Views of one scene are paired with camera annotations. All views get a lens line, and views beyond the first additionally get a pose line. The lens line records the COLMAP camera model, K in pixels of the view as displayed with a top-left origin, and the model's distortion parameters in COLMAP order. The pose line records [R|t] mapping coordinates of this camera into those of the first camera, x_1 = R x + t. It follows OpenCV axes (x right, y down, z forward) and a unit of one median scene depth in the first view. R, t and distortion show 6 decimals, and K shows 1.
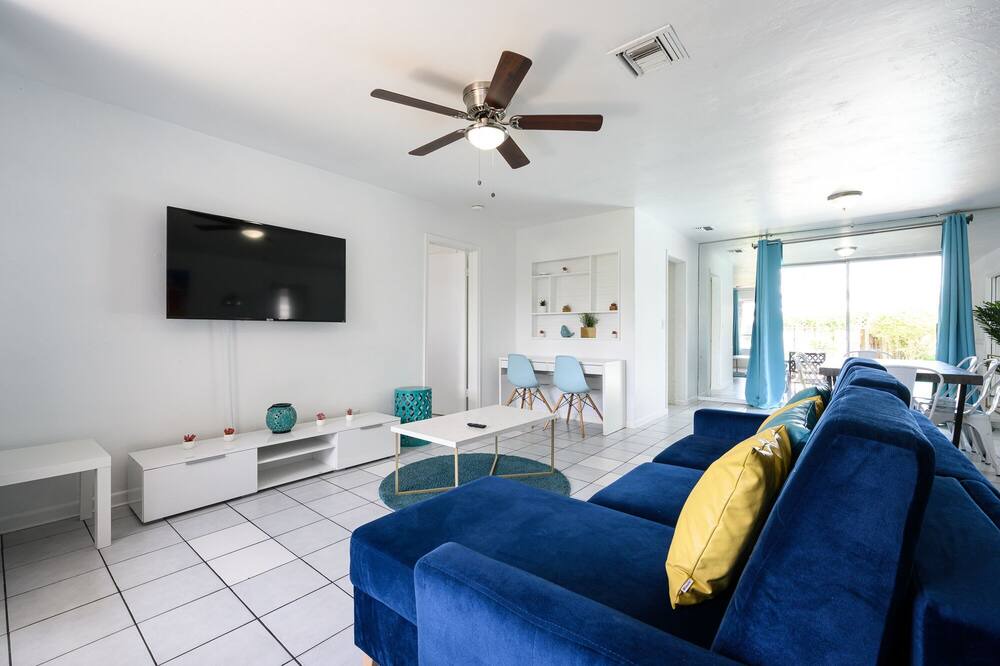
lens RADIAL K [[443.0, 0, 503.8], [0, 443.0, 324.9], [0, 0, 1]] dist [0.000785, 0.000178]
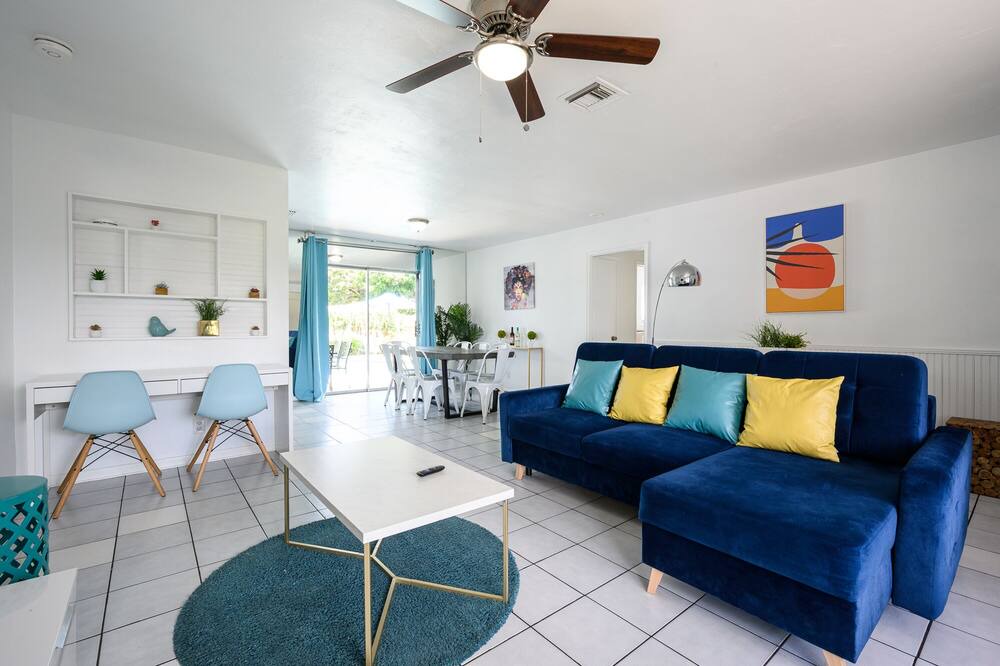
lens RADIAL K [[443.0, 0, 503.8], [0, 443.0, 324.9], [0, 0, 1]] dist [0.000785, 0.000178]
pose [[0.183247, 0.000842, 0.983067, -0.363958], [-0.006768, 0.999977, 0.000405, 0.008703], [-0.983044, -0.006727, 0.183248, 0.427753]]
